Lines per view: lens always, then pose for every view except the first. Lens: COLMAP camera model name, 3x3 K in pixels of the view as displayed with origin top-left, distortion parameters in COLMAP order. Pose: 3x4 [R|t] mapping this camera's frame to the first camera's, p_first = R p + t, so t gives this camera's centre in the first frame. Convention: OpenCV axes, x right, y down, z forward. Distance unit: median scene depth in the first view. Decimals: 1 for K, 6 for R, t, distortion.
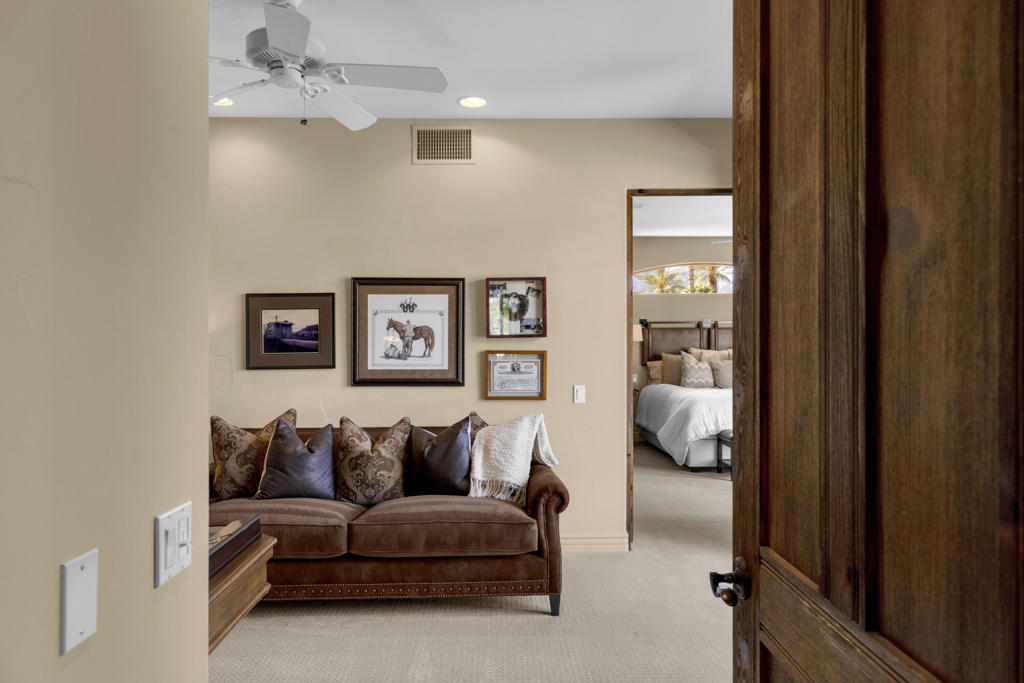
lens RADIAL K [[563.0, 0, 513.2], [0, 563.0, 339.7], [0, 0, 1]] dist [0.006688, 0.000663]
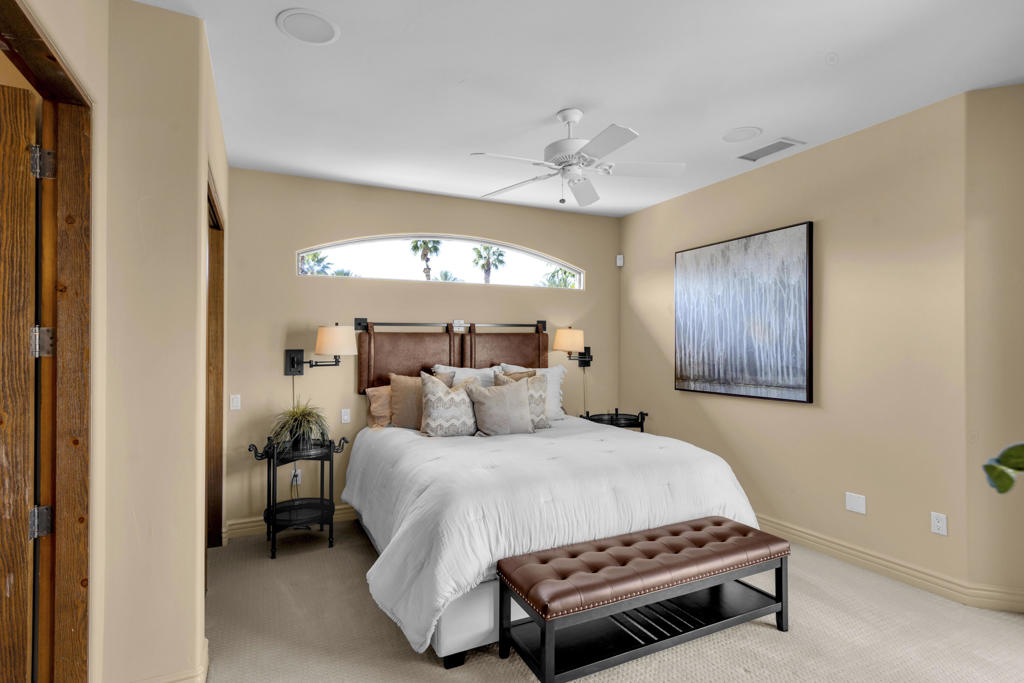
lens RADIAL K [[563.0, 0, 513.5], [0, 563.0, 342.2], [0, 0, 1]] dist [0.006688, 0.000663]
pose [[0.898550, 0.004732, 0.438845, 0.121457], [-0.000152, 0.999945, -0.010472, -0.004371], [-0.438871, 0.009343, 0.898502, 0.411522]]
